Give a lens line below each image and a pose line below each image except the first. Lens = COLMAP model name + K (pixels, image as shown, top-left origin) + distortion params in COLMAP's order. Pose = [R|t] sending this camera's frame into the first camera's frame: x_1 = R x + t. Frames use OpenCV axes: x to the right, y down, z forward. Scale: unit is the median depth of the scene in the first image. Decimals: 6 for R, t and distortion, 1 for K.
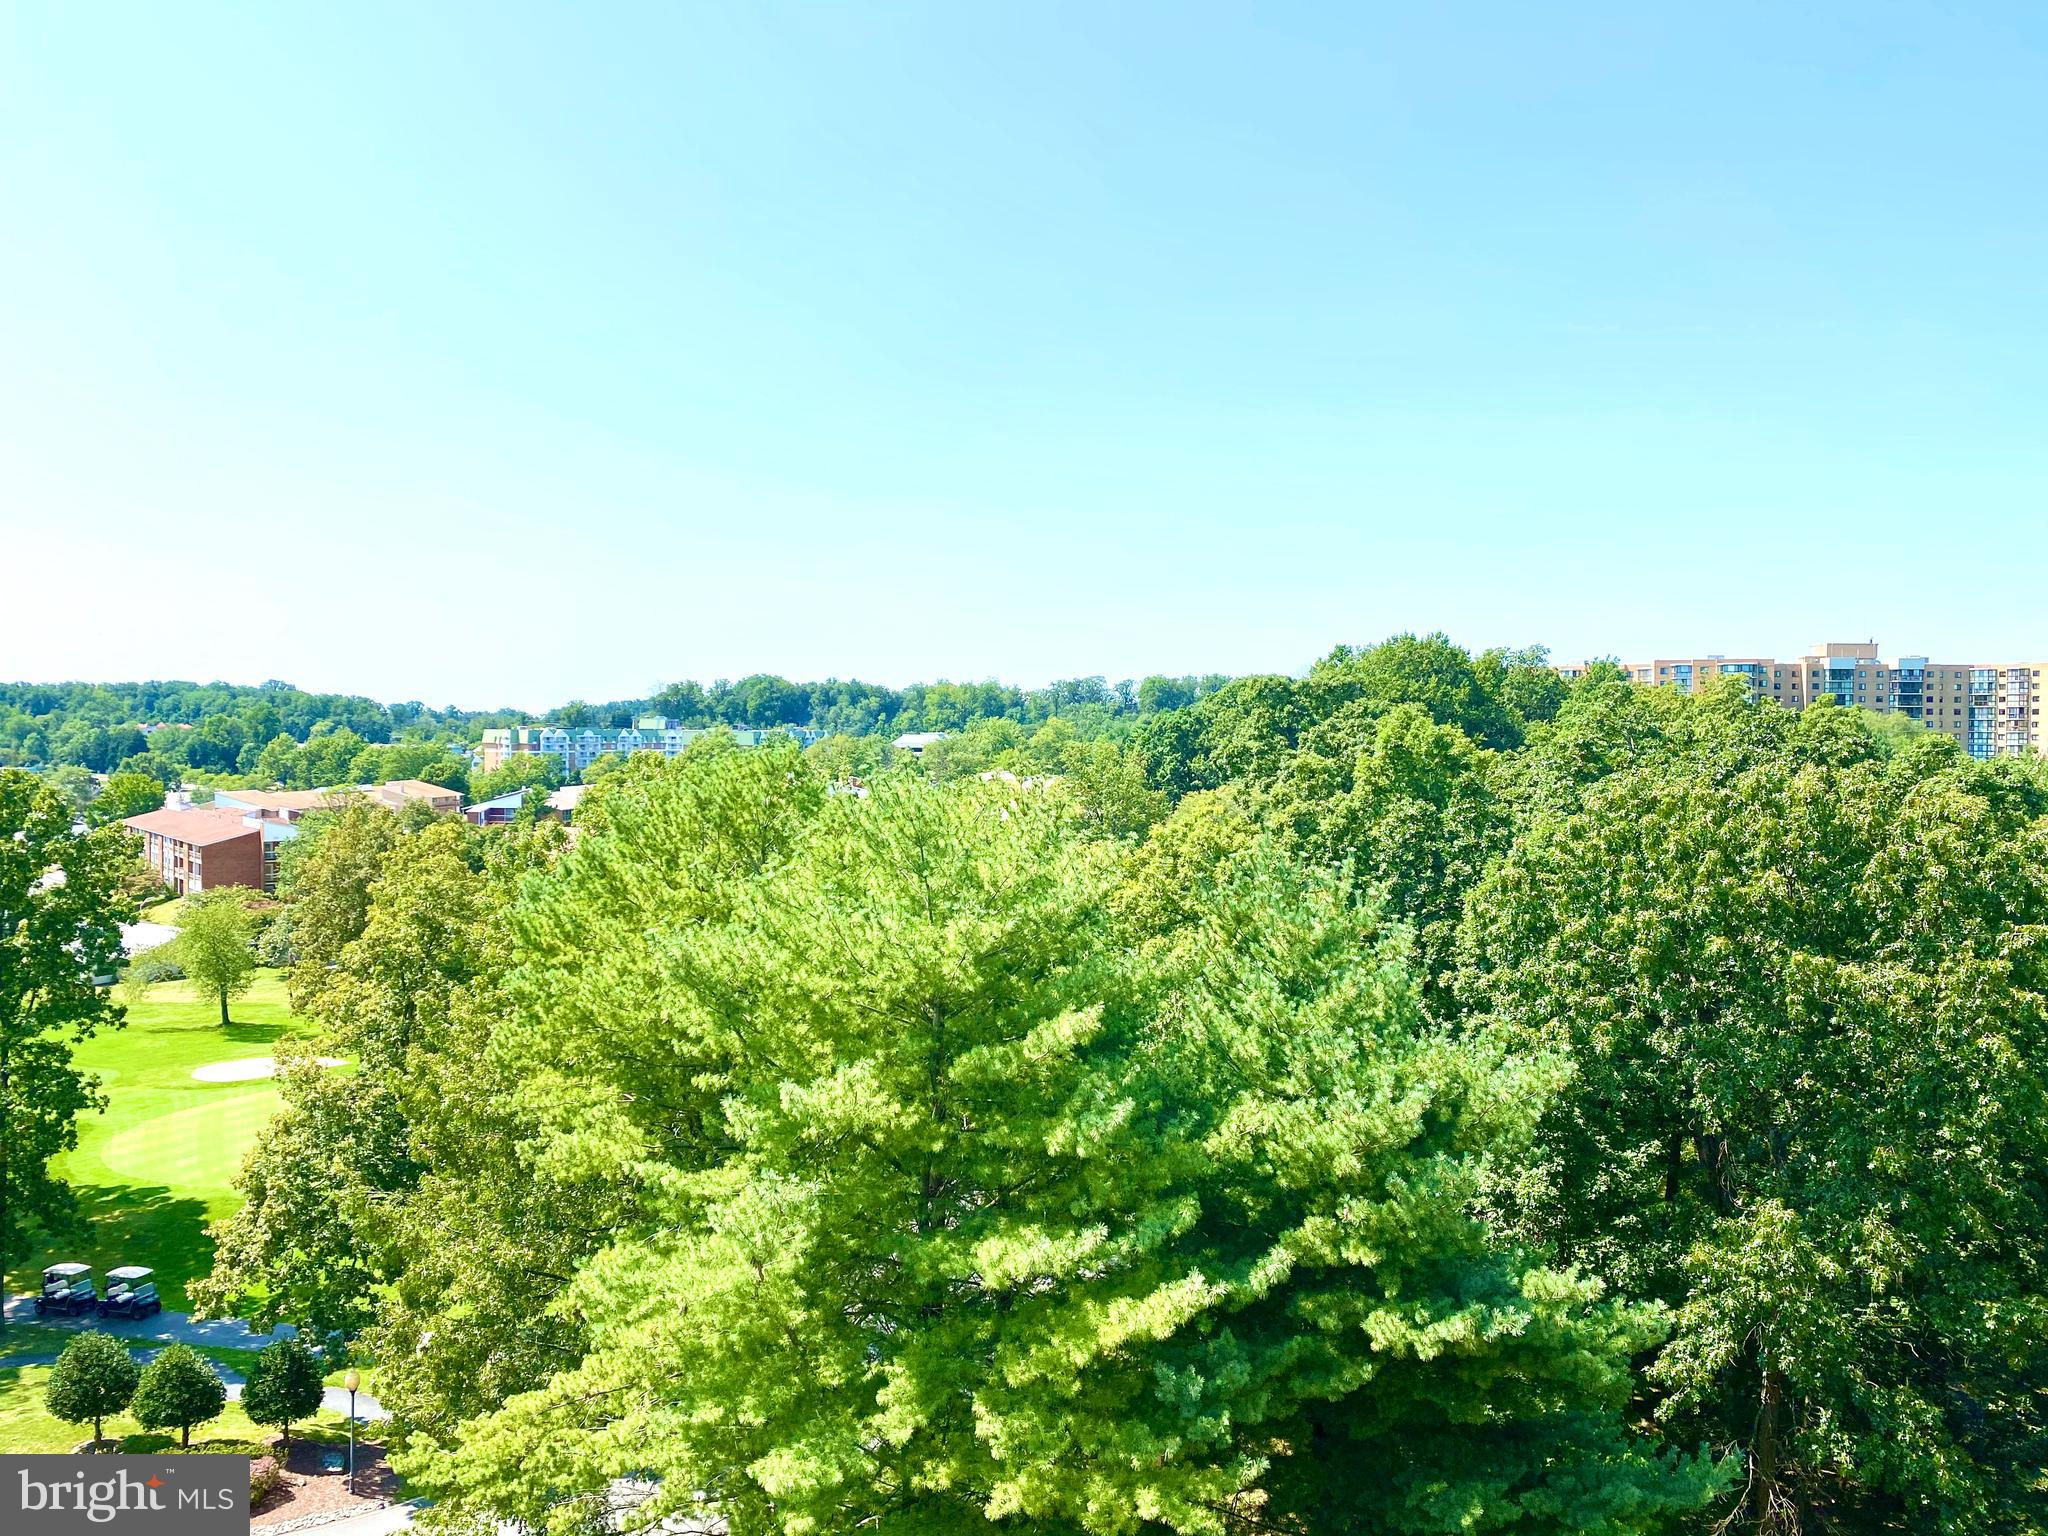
lens RADIAL K [[1595.8, 0, 1026.2], [0, 1595.8, 761.3], [0, 0, 1]] dist [0.062778, -0.093582]
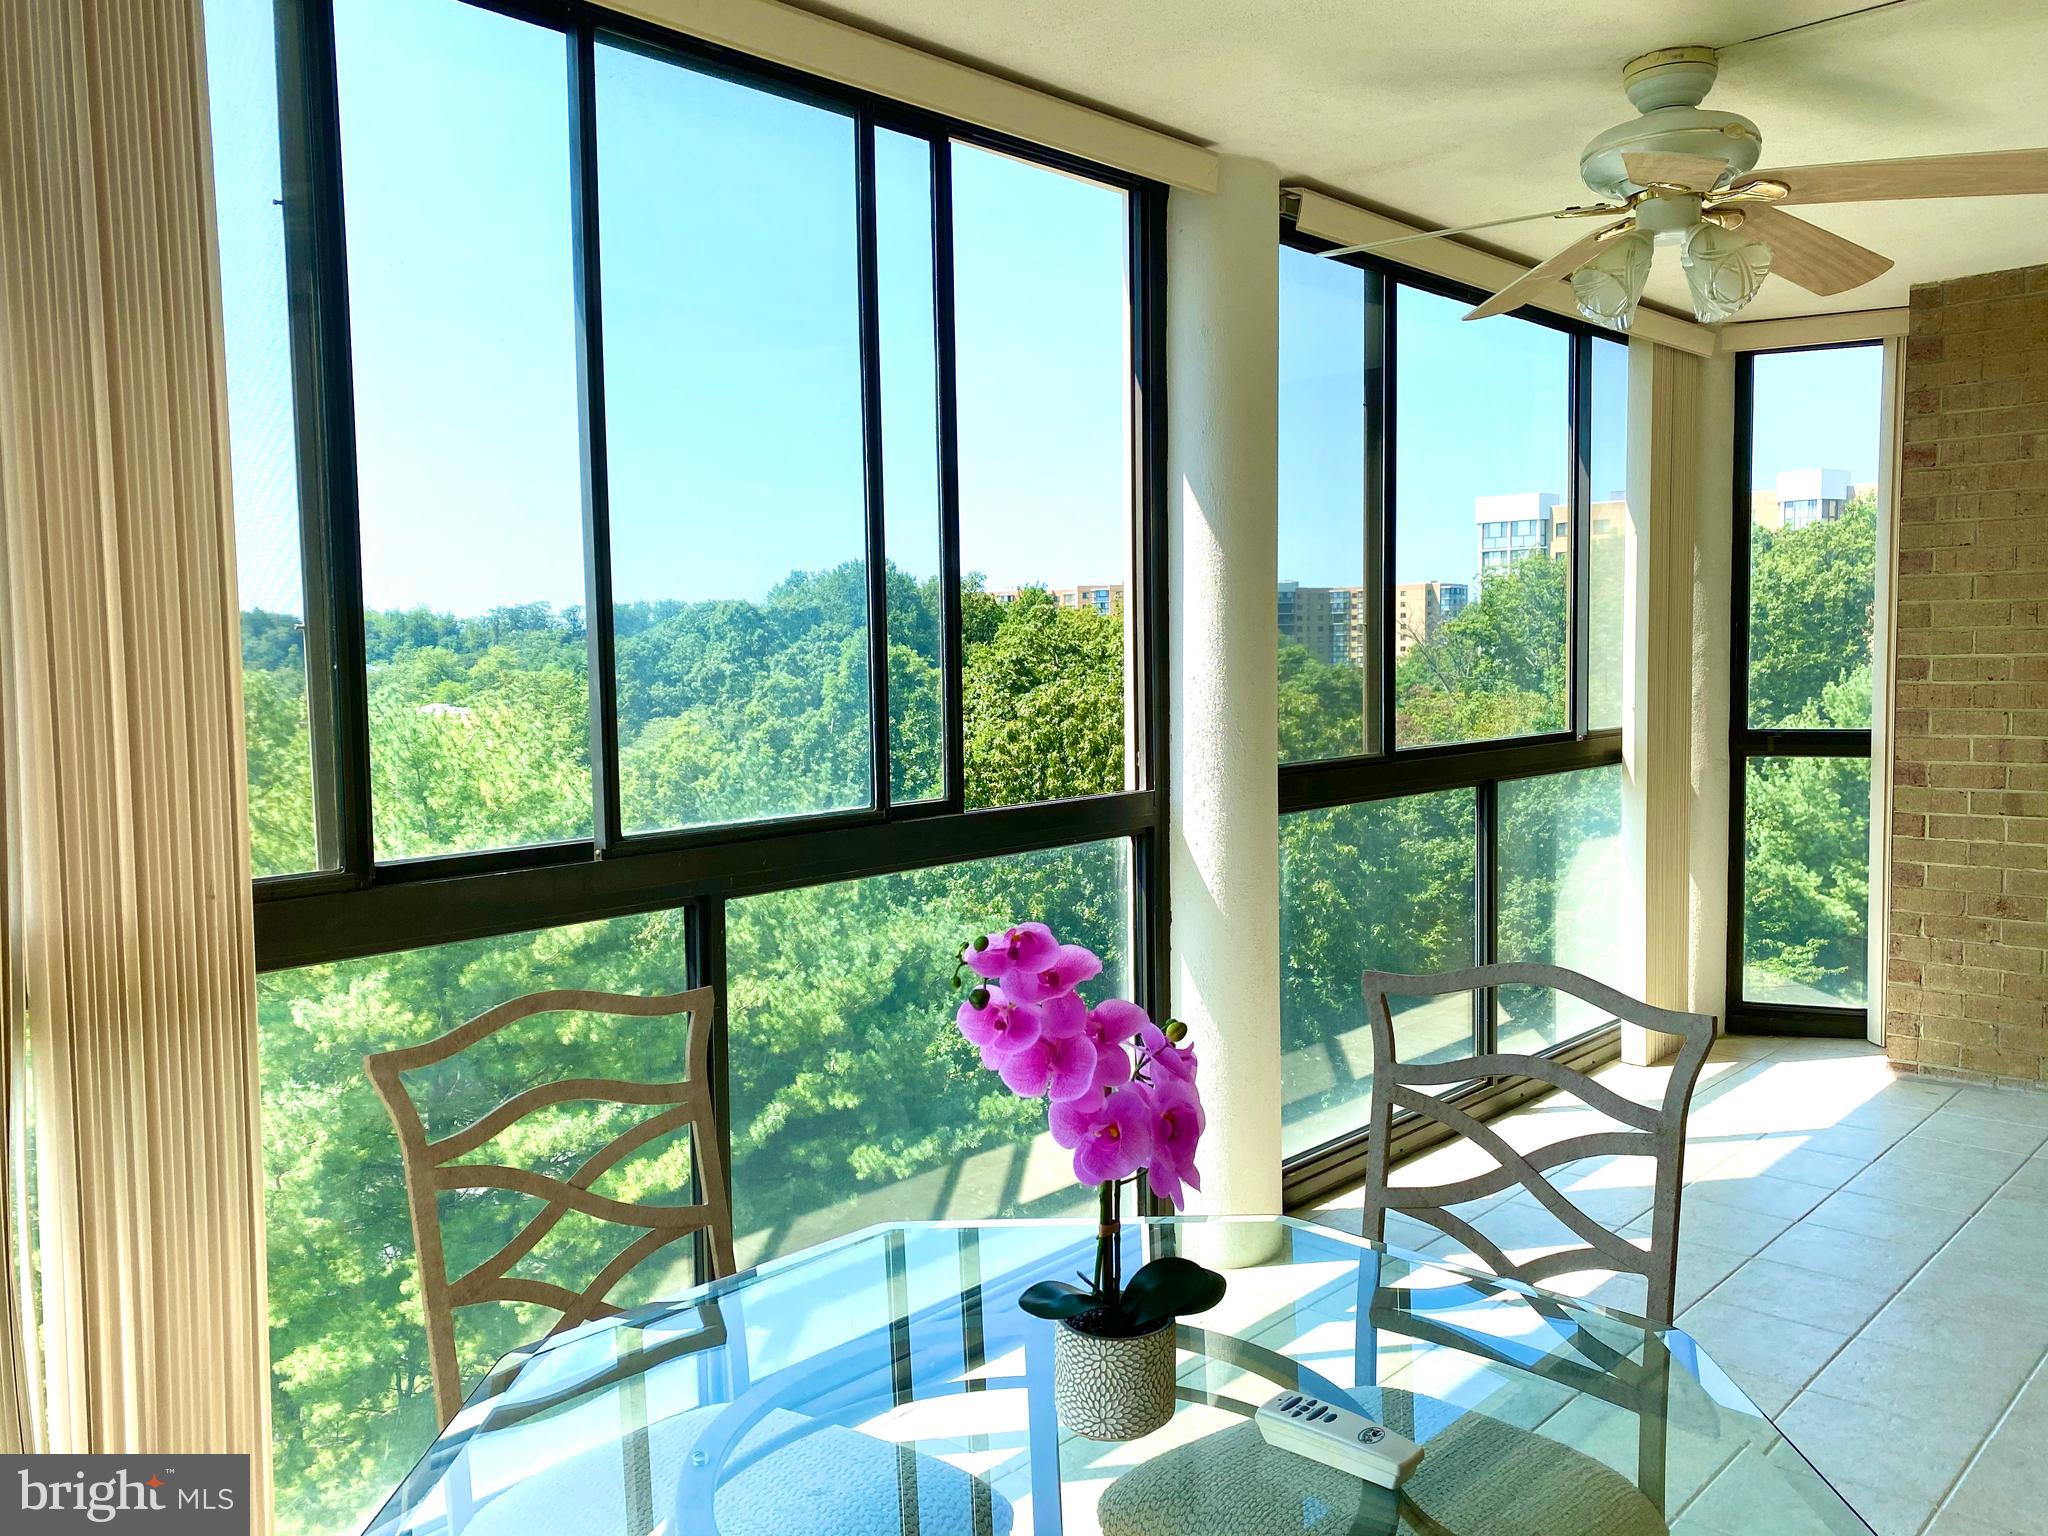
lens RADIAL K [[1595.8, 0, 1035.5], [0, 1595.8, 775.5], [0, 0, 1]] dist [0.062778, -0.093582]
pose [[0.941647, -0.043915, 0.333726, -0.032392], [0.025384, 0.997894, 0.059689, 0.004577], [-0.335644, -0.047734, 0.940779, -0.106145]]
